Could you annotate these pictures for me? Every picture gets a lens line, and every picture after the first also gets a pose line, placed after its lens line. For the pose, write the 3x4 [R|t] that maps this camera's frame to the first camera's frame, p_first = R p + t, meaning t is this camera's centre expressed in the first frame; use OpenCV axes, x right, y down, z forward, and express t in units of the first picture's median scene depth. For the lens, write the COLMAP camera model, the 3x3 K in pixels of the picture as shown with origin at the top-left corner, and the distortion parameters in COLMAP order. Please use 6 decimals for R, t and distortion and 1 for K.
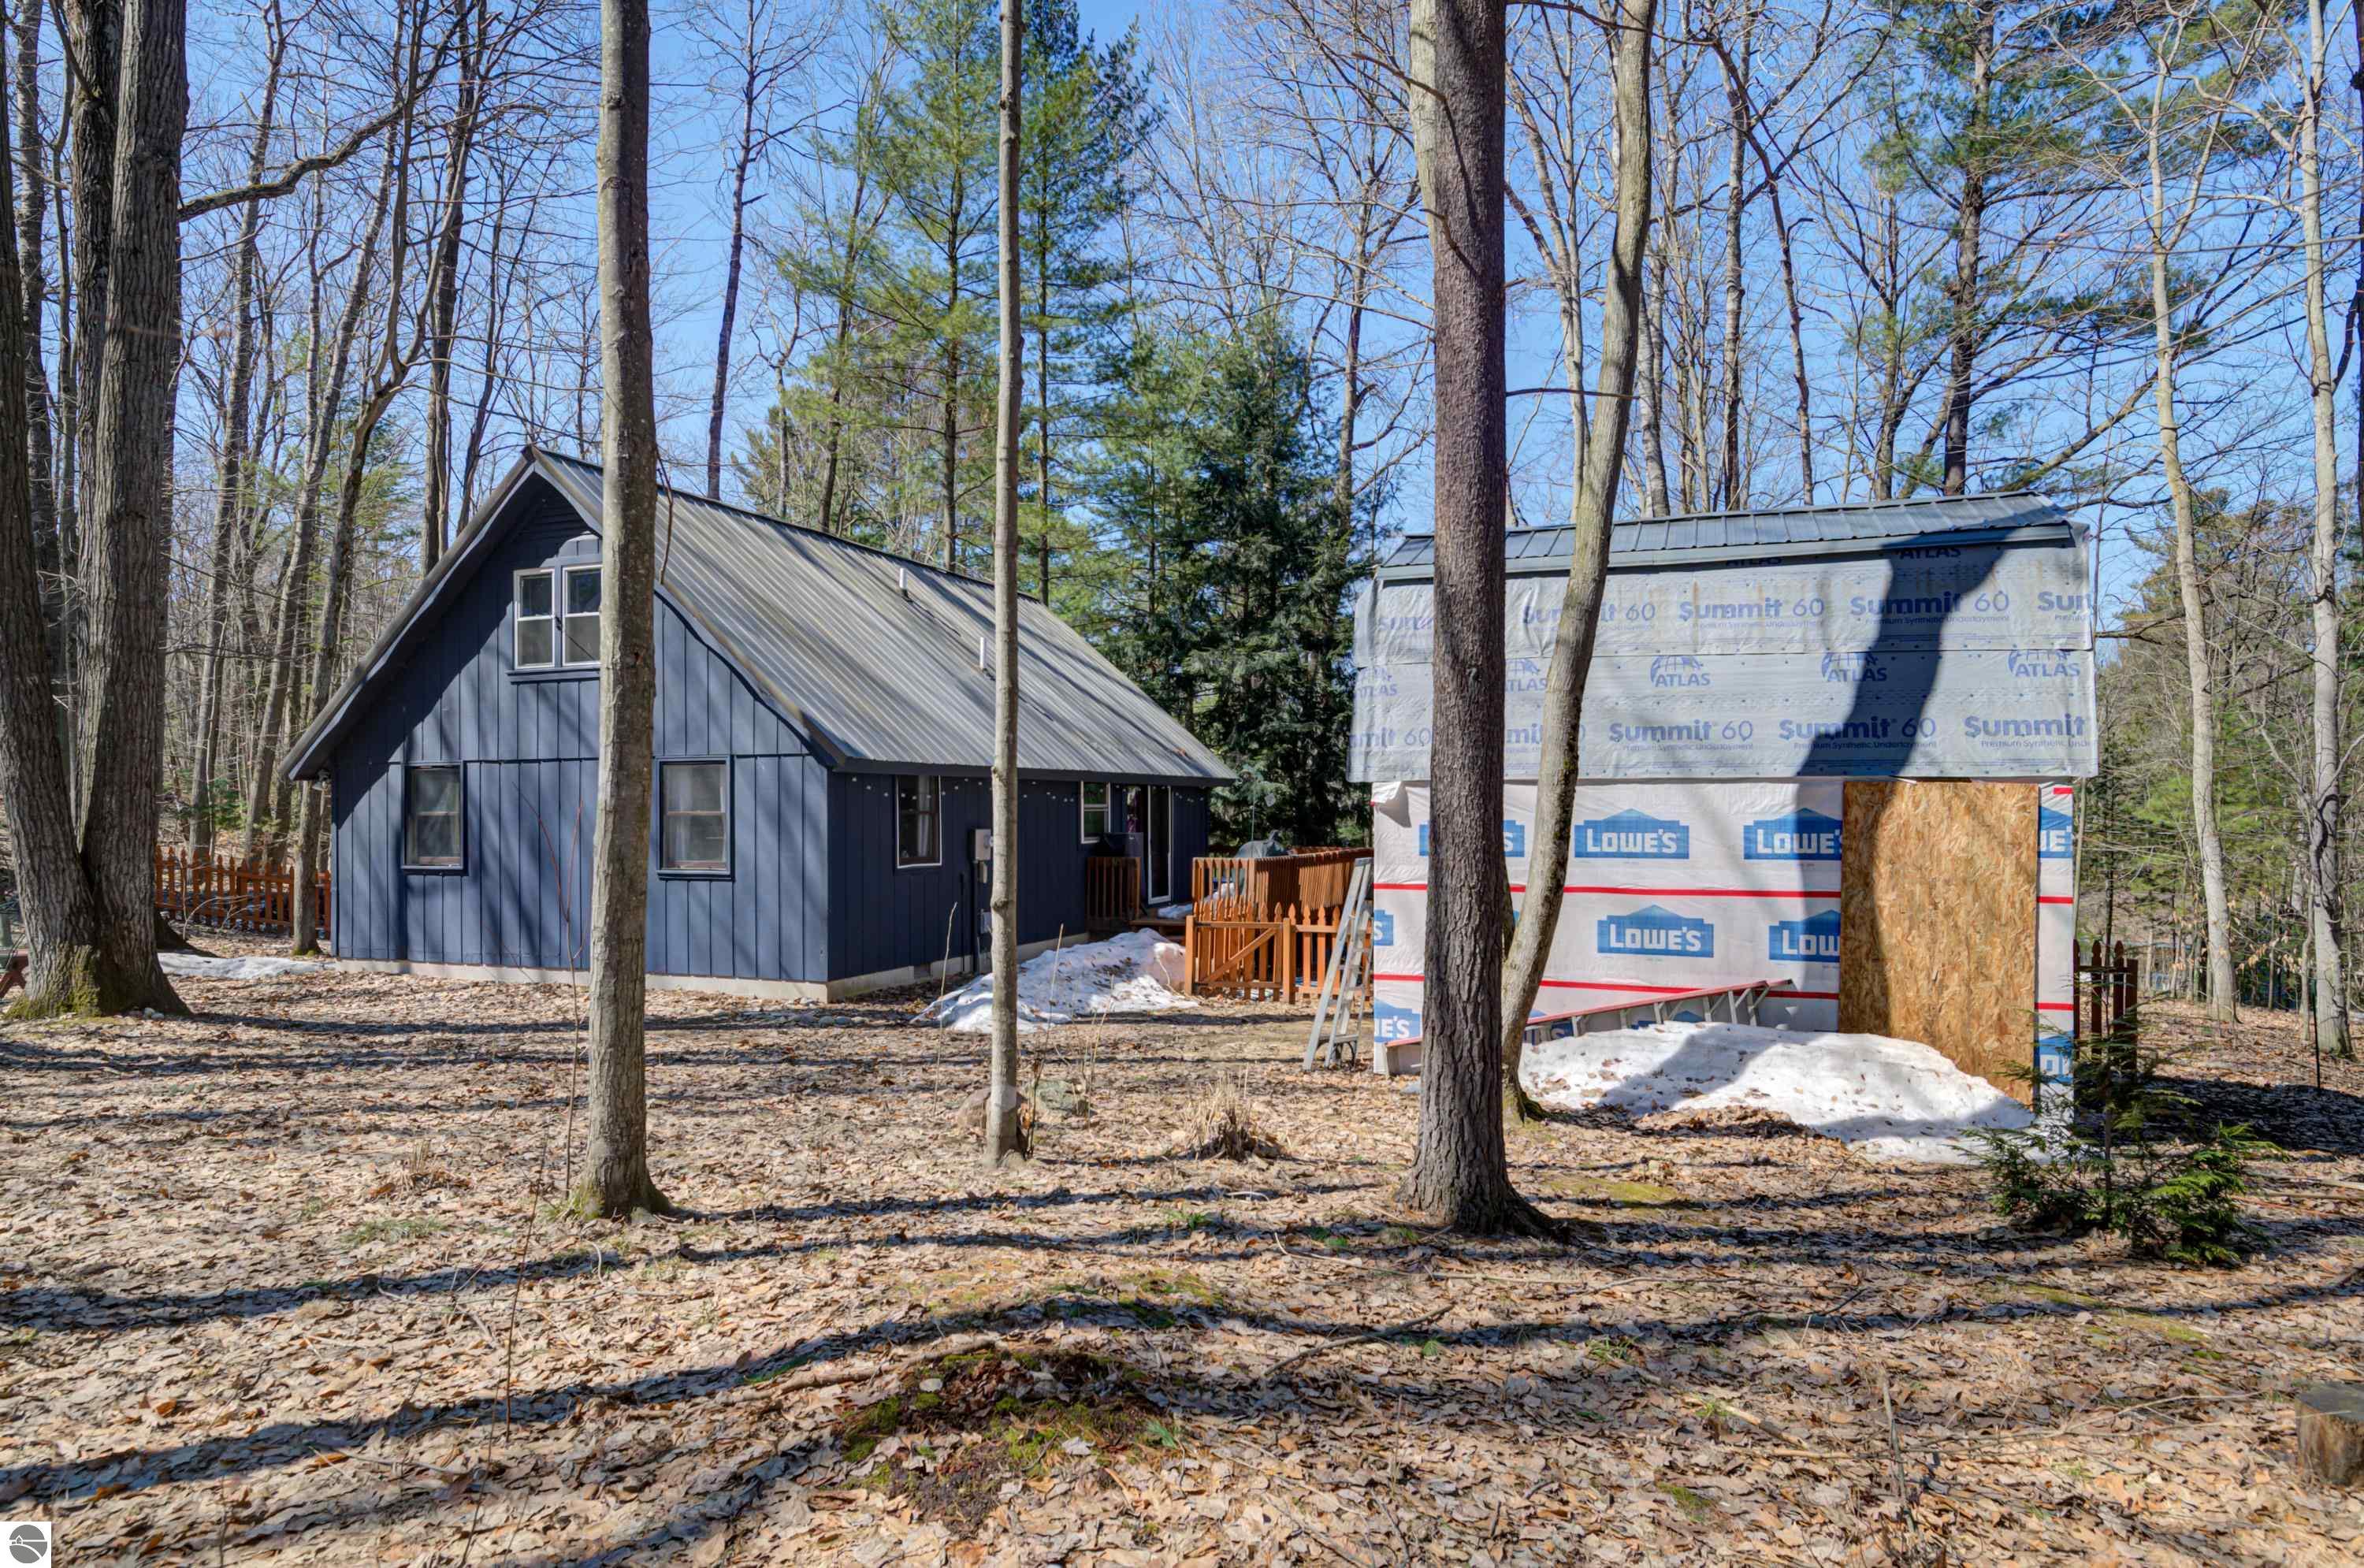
lens RADIAL K [[1361.8, 0, 1188.5], [0, 1361.8, 766.1], [0, 0, 1]] dist [0.000324, 0.000718]
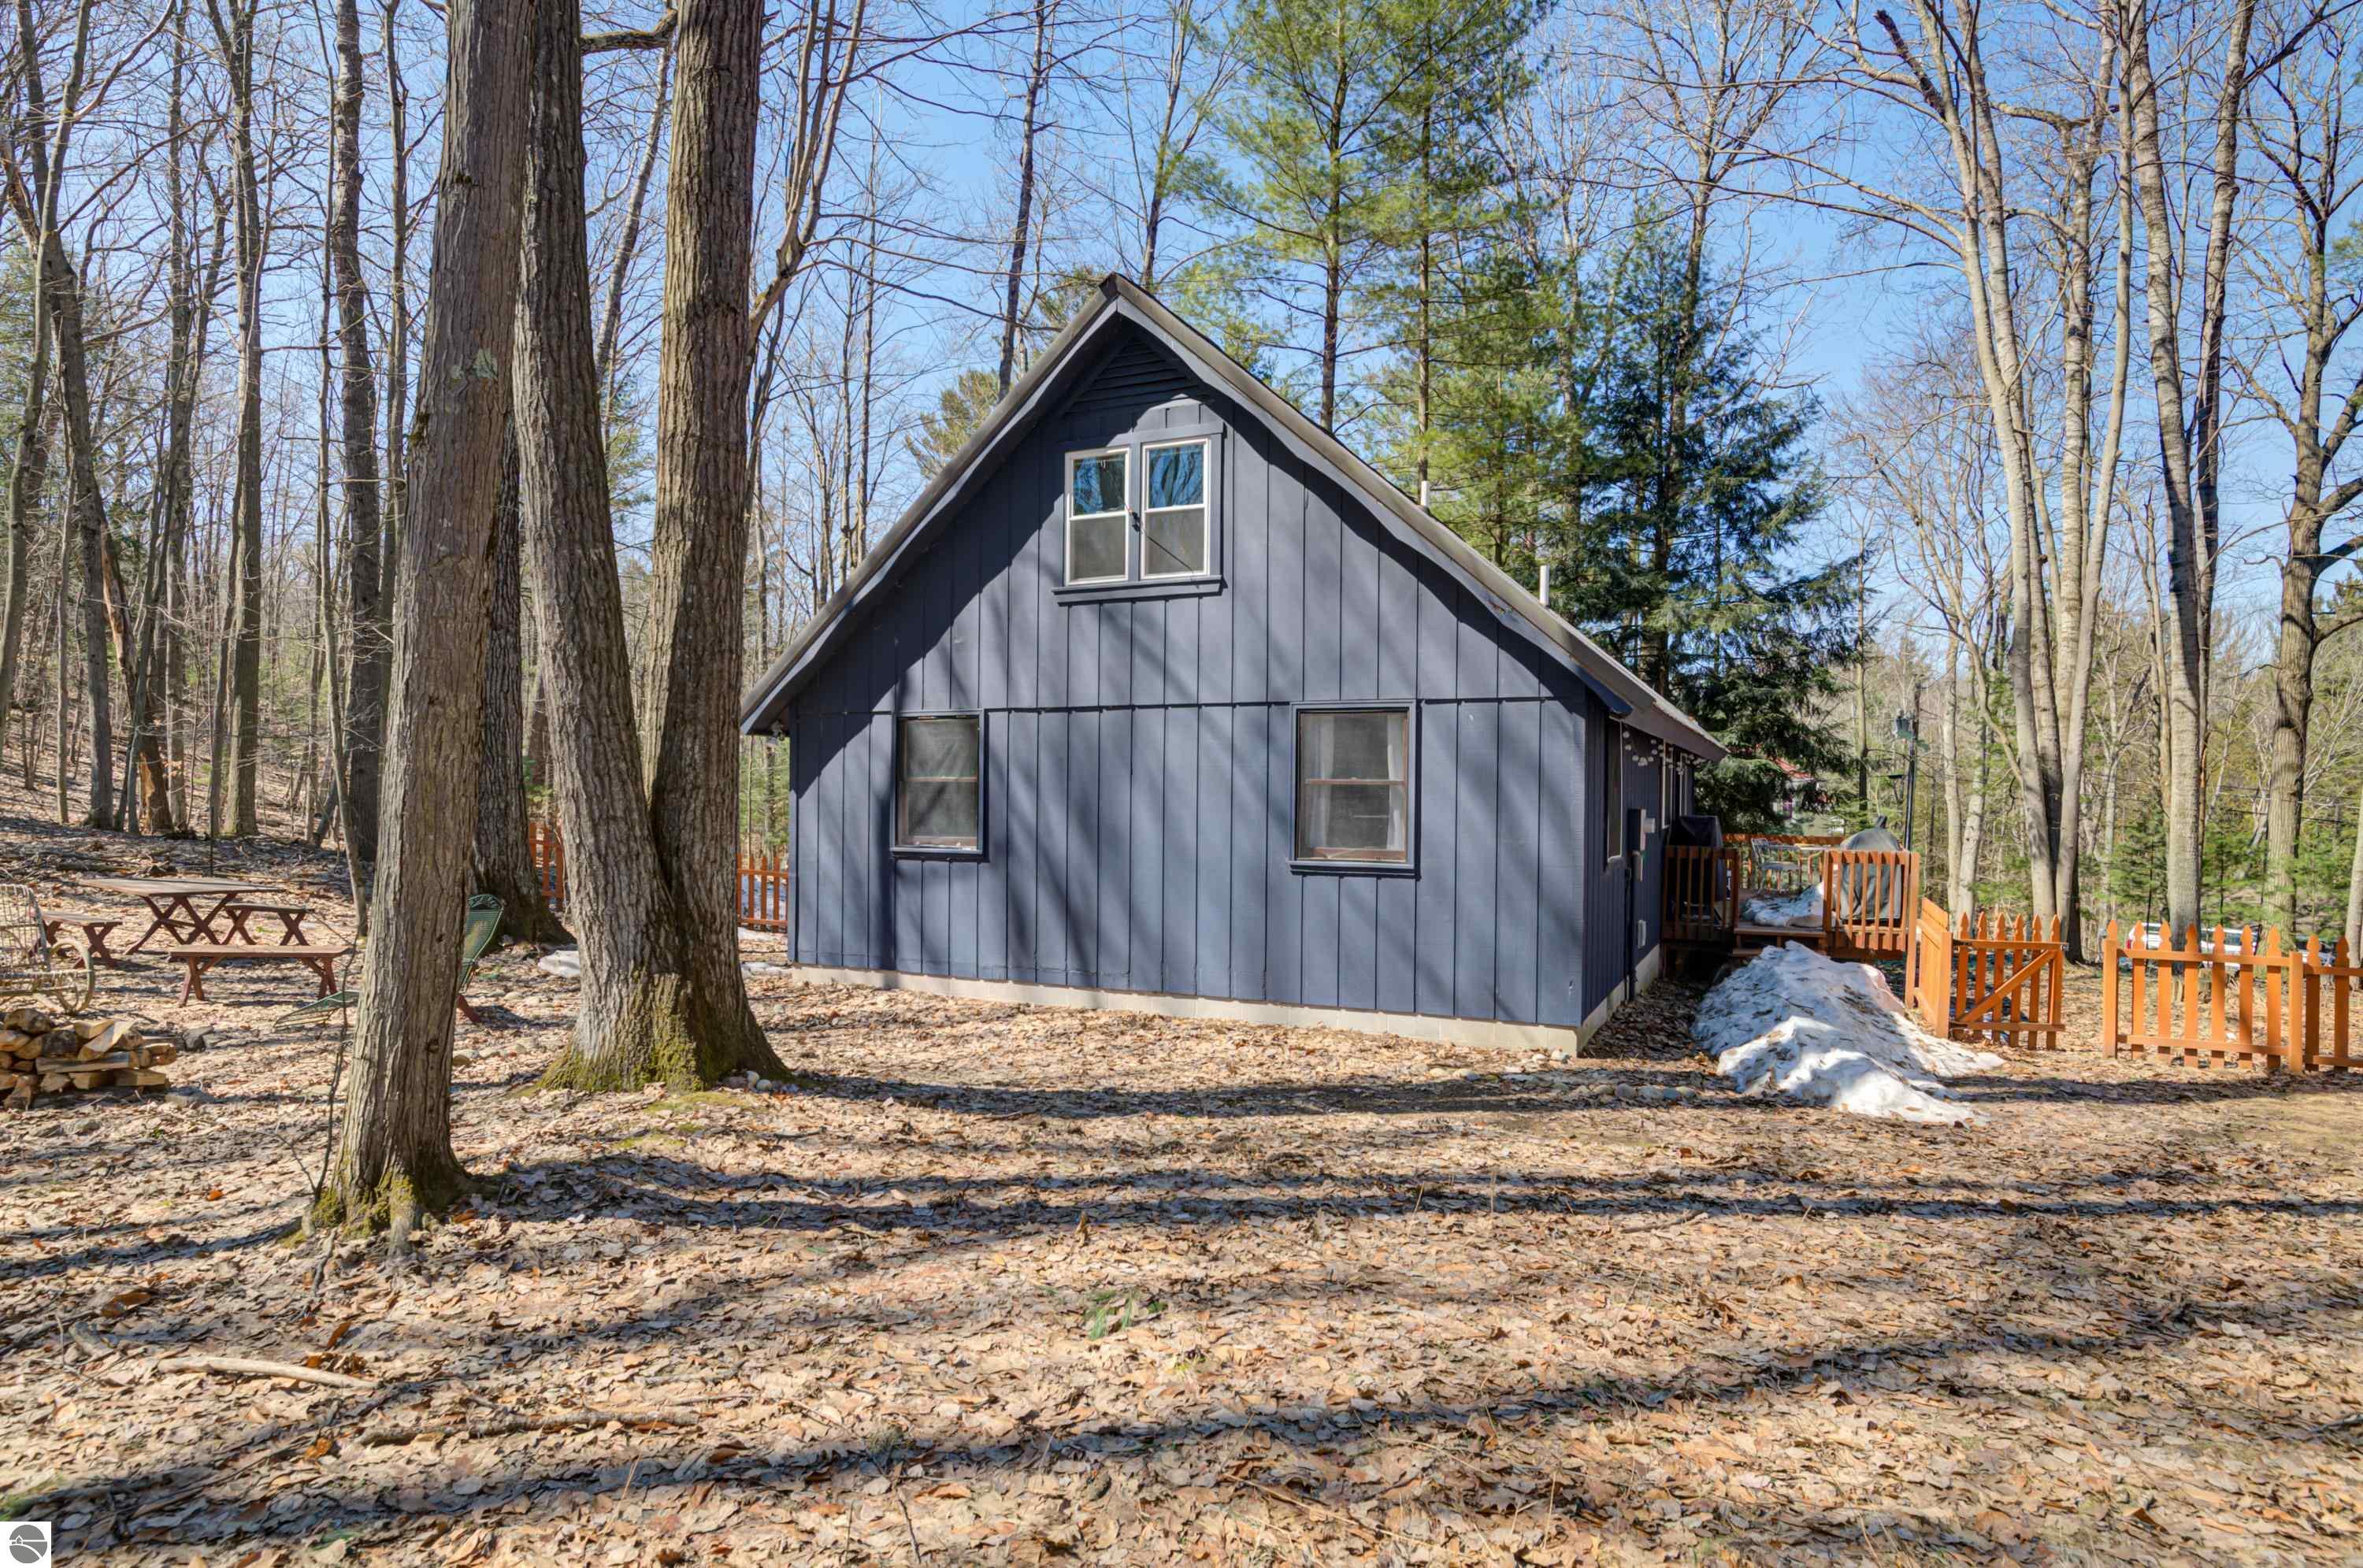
lens RADIAL K [[1294.8, 0, 1179.5], [0, 1294.8, 750.5], [0, 0, 1]] dist [-0.002211, -0.000737]
pose [[0.997737, 0.010021, -0.066483, -0.383927], [-0.010083, 0.999949, -0.000601, 0.018595], [0.066474, 0.001270, 0.997787, 0.298909]]
